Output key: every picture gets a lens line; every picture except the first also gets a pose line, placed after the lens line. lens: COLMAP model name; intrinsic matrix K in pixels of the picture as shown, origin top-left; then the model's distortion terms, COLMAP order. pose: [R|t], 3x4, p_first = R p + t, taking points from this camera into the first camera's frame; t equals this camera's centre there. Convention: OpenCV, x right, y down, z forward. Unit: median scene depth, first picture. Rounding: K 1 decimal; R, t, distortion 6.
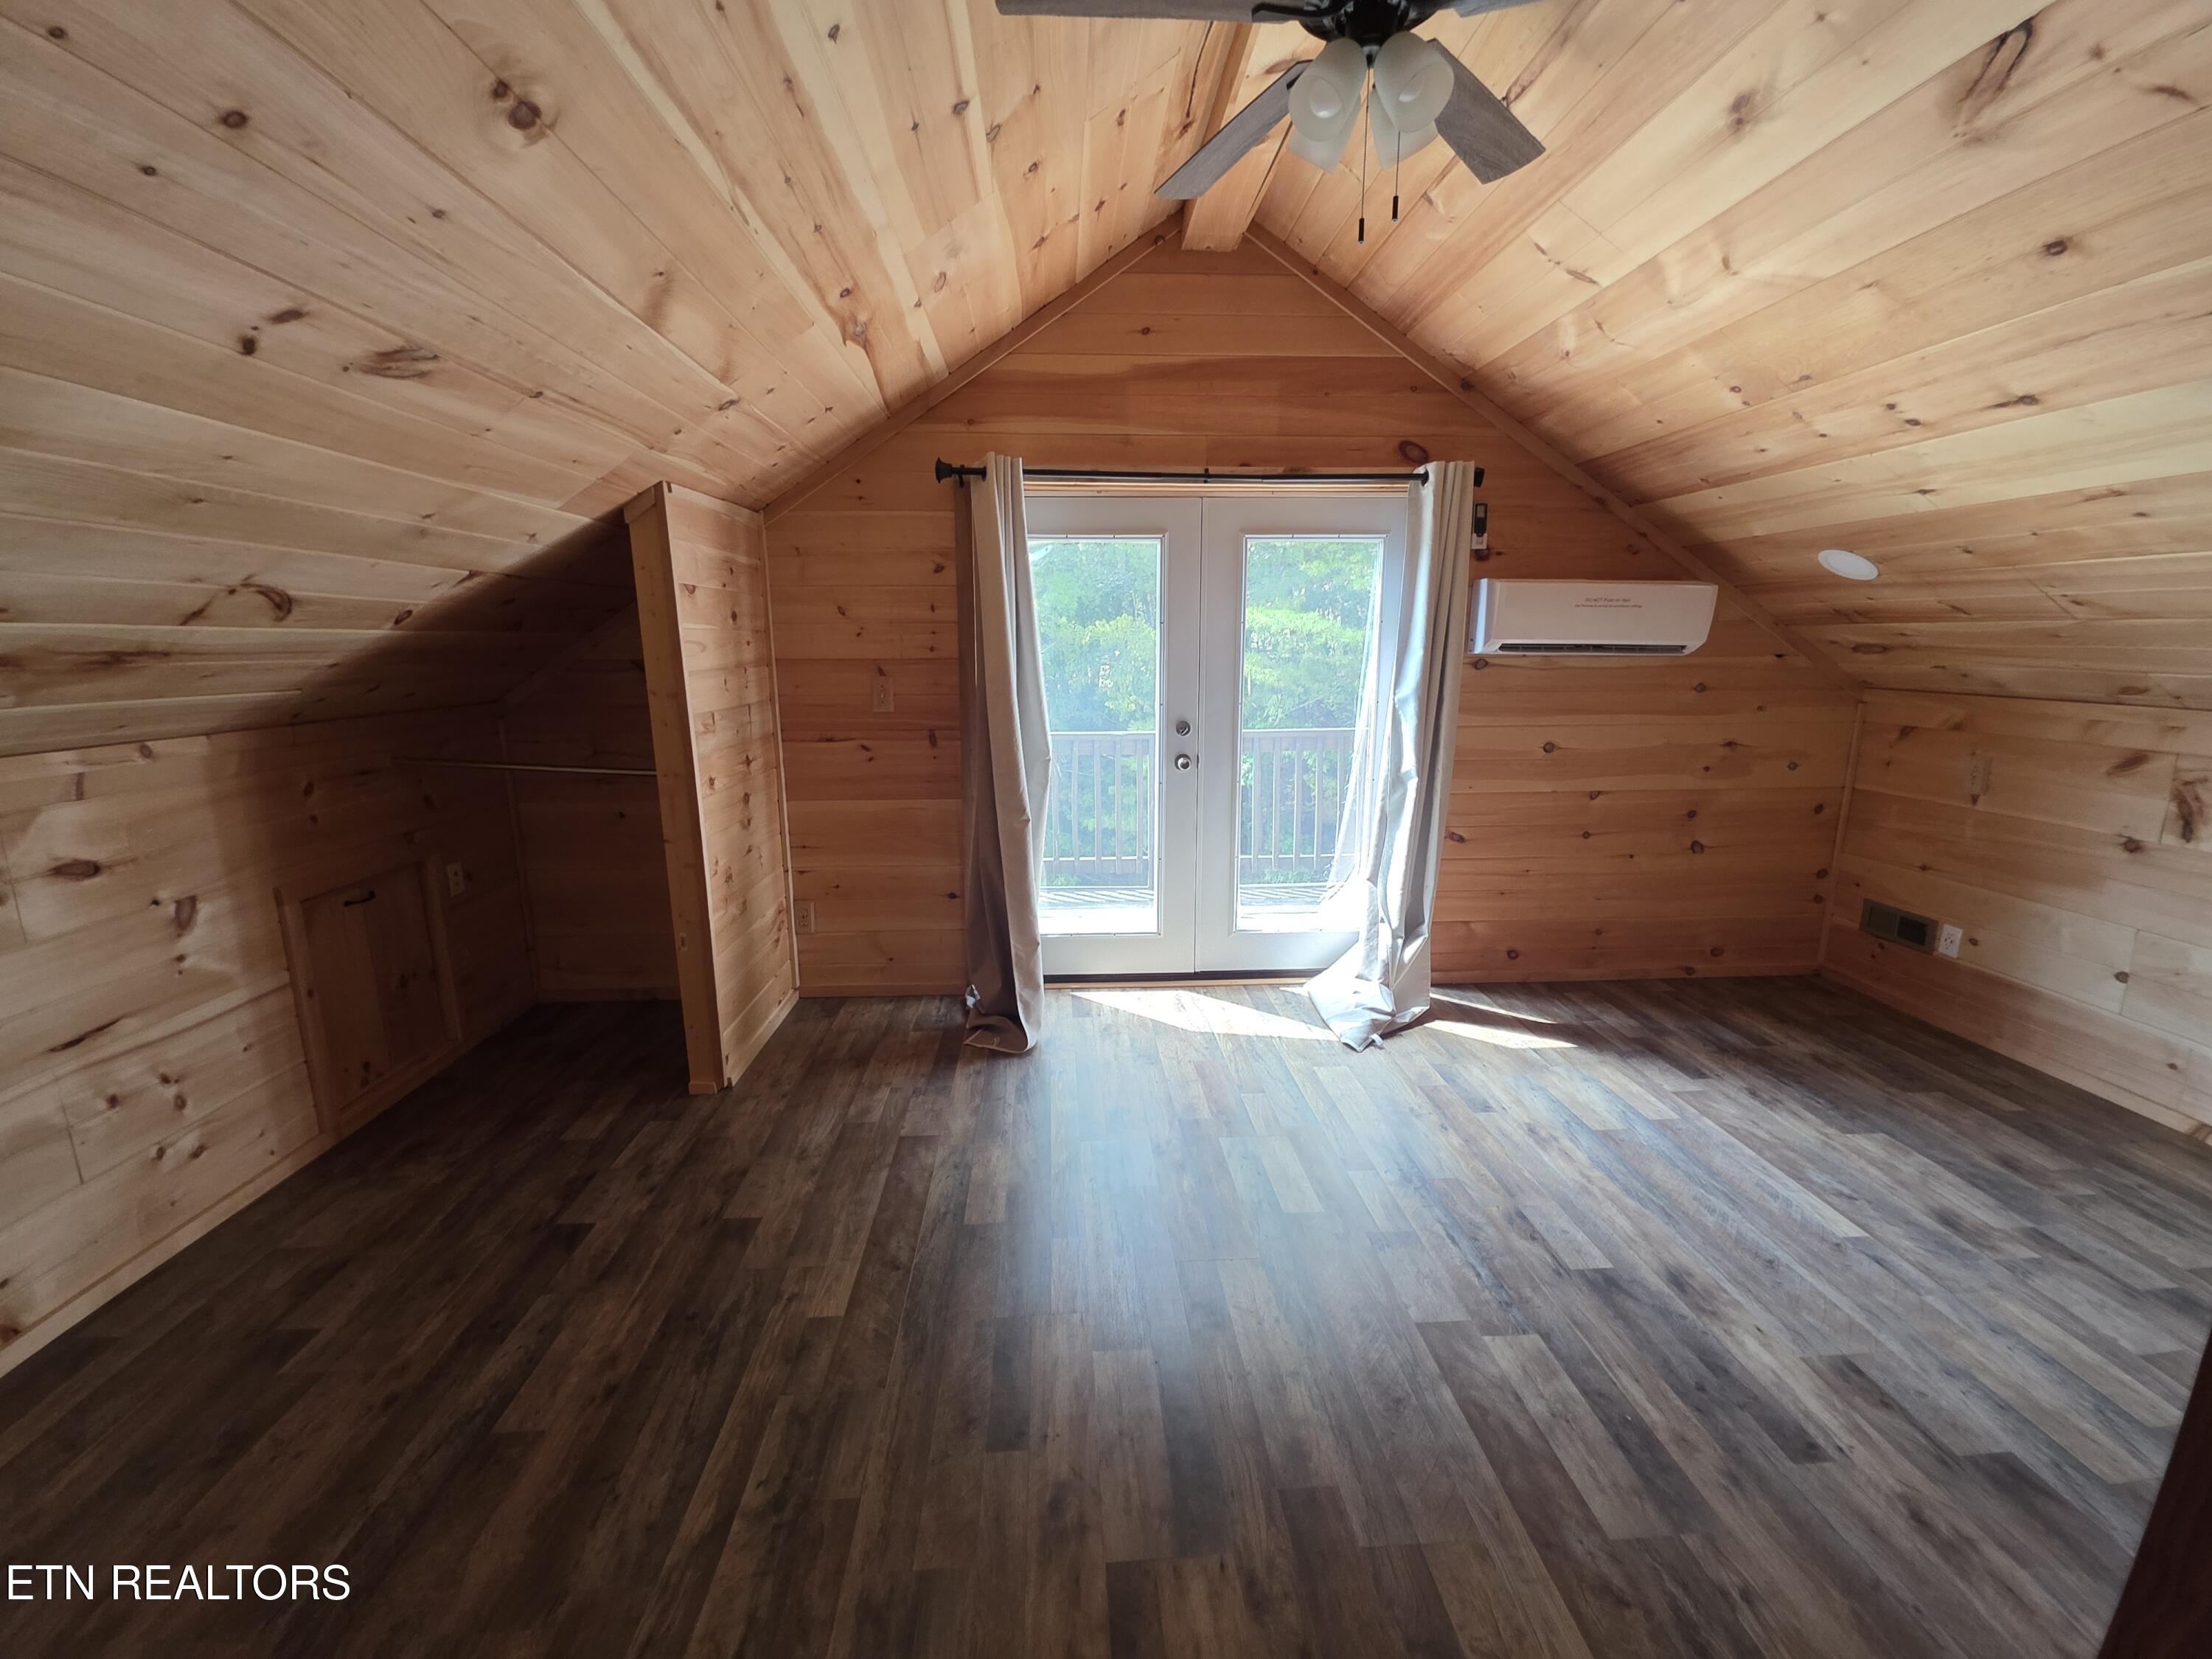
lens RADIAL K [[886.0, 0, 1099.9], [0, 886.0, 827.6], [0, 0, 1]] dist [0.019217, -0.009324]
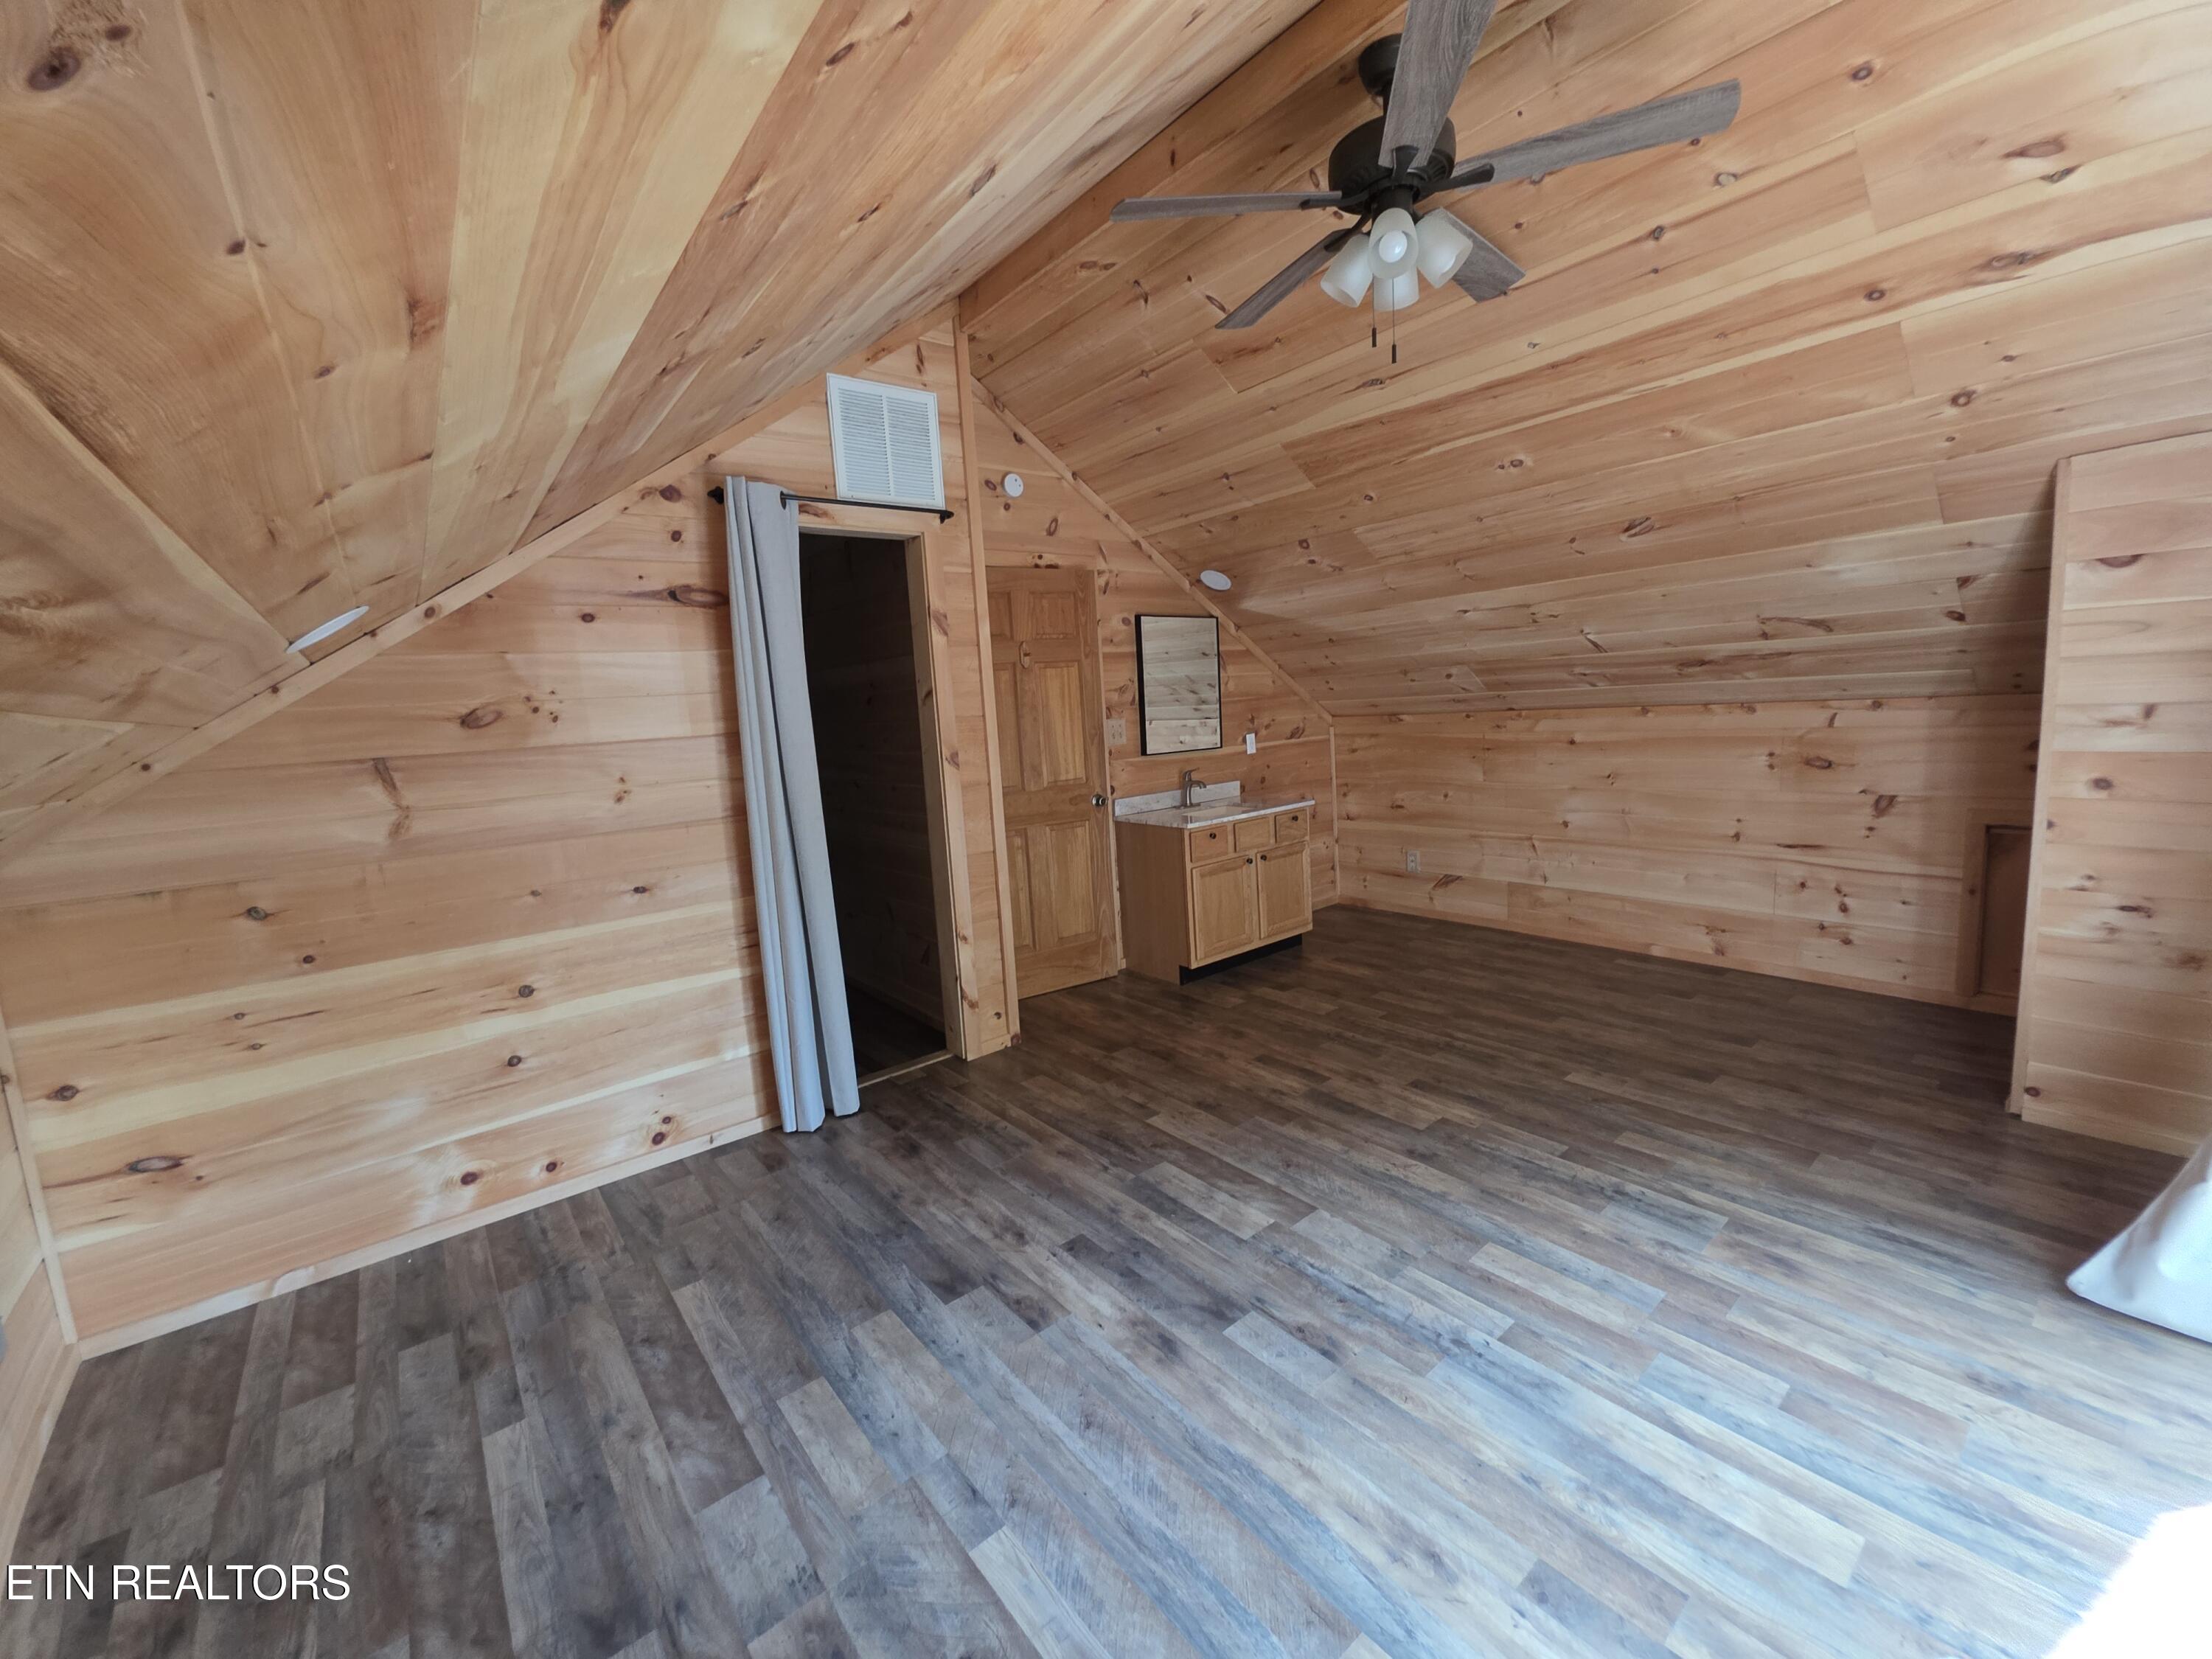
lens RADIAL K [[886.0, 0, 1099.9], [0, 886.0, 827.6], [0, 0, 1]] dist [0.019217, -0.009324]
pose [[-0.811590, 0.136260, -0.568115, 1.240651], [-0.052178, 0.951630, 0.302784, -0.325400], [0.581893, 0.275379, -0.765224, 1.624429]]
